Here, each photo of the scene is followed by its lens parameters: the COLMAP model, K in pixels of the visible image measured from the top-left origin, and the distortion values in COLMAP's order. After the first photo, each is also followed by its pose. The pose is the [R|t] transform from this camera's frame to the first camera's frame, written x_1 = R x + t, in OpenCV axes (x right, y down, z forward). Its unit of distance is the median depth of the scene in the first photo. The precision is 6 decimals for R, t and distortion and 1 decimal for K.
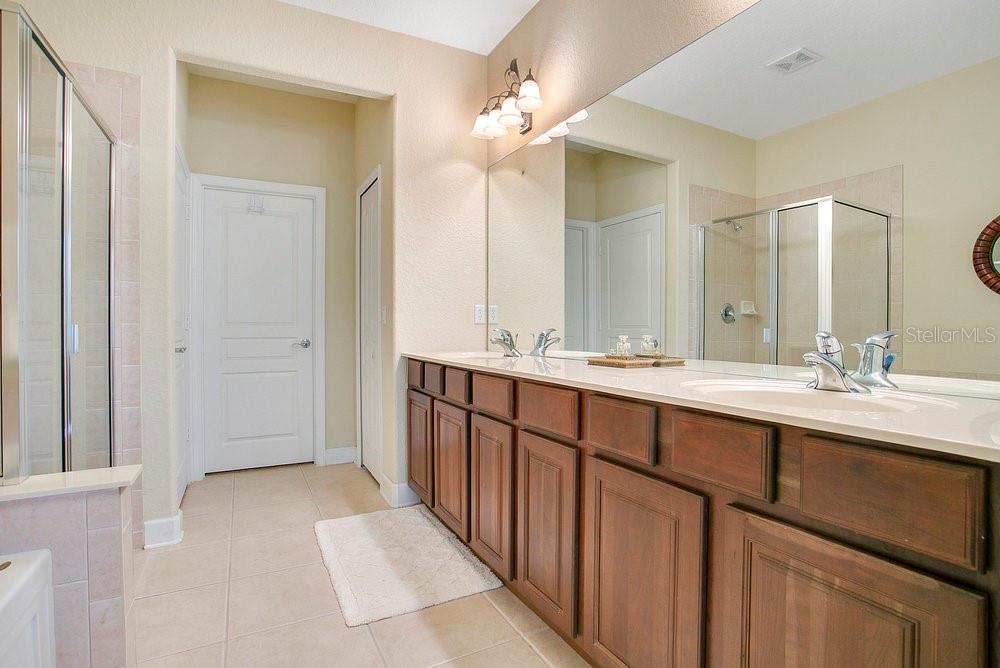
lens RADIAL K [[498.5, 0, 510.7], [0, 498.5, 331.8], [0, 0, 1]] dist [-0.068594, 0.027650]
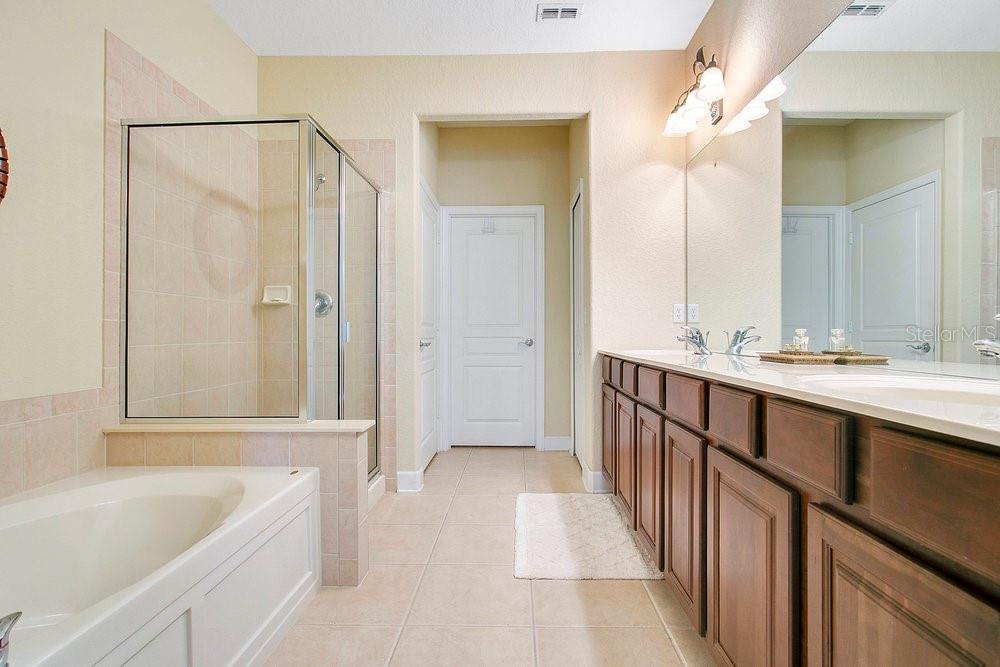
lens RADIAL K [[479.9, 0, 500.0], [0, 479.9, 333.5], [0, 0, 1]] dist [-0.005680, -0.000608]
pose [[0.868475, 0.001078, -0.495732, 0.138565], [-0.005259, 0.999961, -0.007040, 0.018501], [0.495705, 0.008721, 0.868447, -0.018665]]
